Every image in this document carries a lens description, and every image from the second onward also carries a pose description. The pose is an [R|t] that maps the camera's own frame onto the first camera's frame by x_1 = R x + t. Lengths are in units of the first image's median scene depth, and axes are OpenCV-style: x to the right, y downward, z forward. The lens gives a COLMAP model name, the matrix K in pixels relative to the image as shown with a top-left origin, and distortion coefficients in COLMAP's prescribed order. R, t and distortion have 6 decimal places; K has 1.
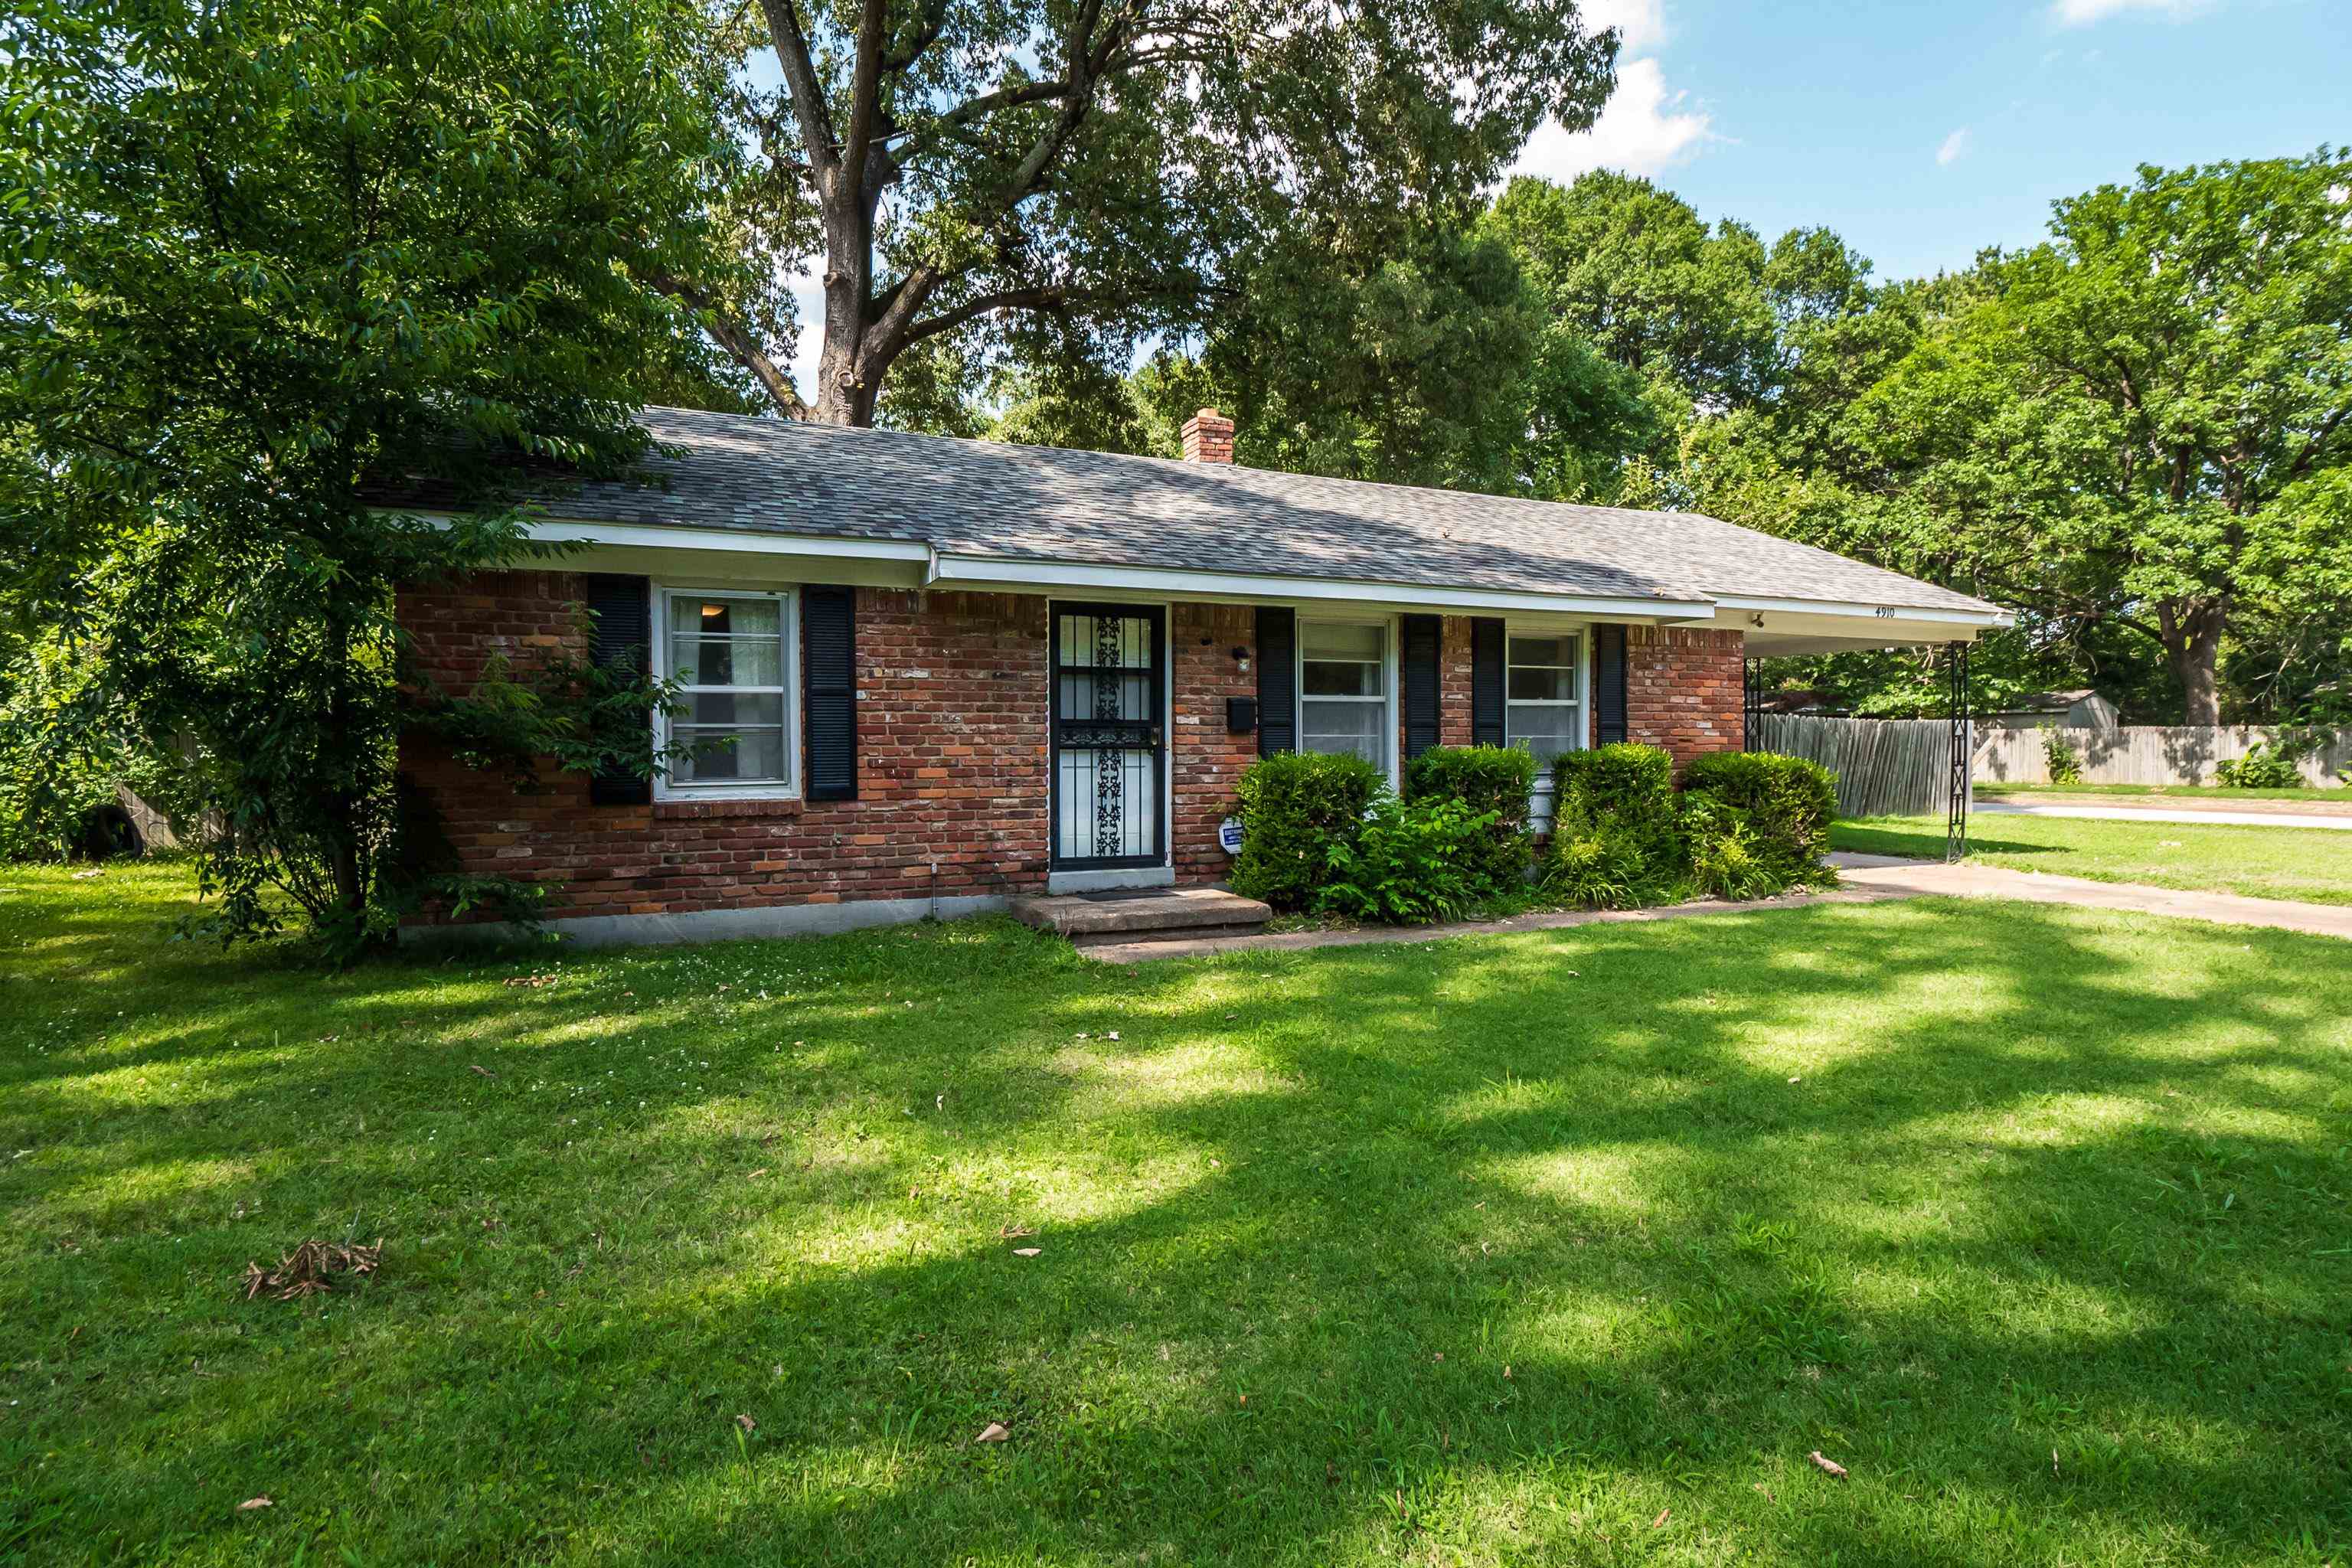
lens RADIAL K [[1170.5, 0, 1171.2], [0, 1170.5, 756.8], [0, 0, 1]] dist [-0.010273, -0.000260]
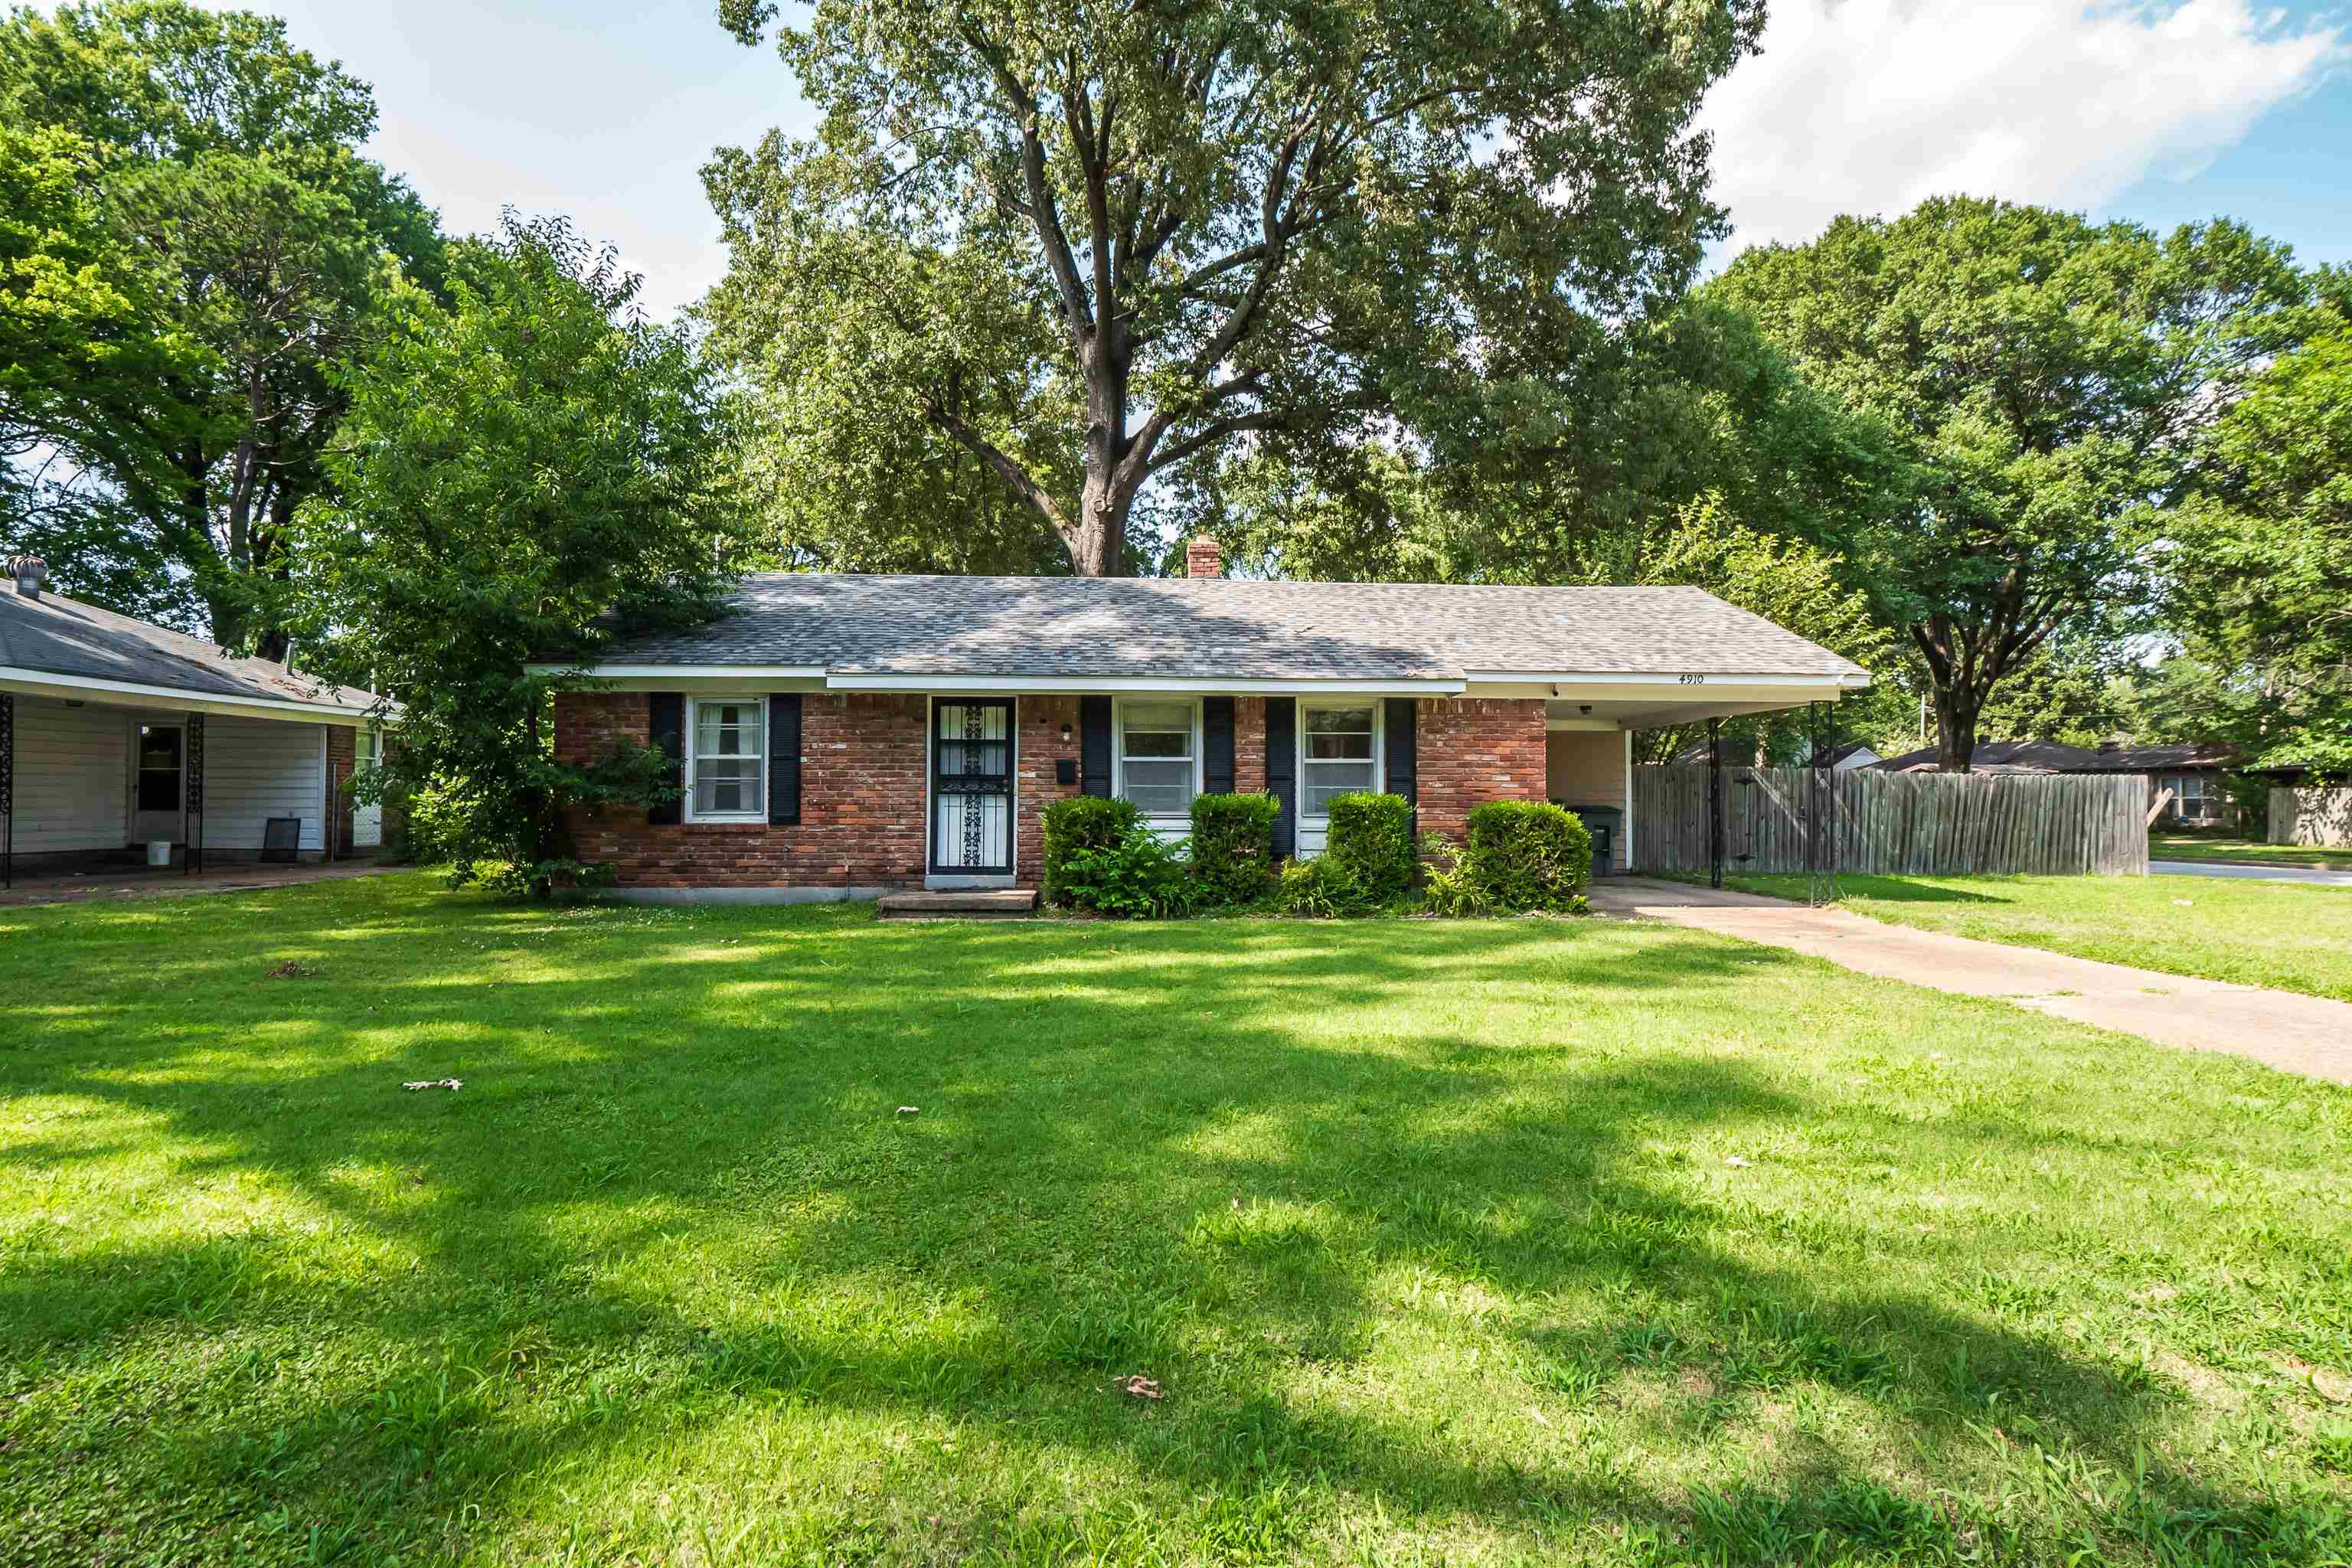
lens RADIAL K [[1104.6, 0, 1174.8], [0, 1104.6, 768.5], [0, 0, 1]] dist [-0.011214, -0.000584]
pose [[0.937980, -0.004330, -0.346662, 0.668764], [-0.009601, 0.999214, -0.038457, 0.012045], [0.346556, 0.039400, 0.937201, -0.230316]]
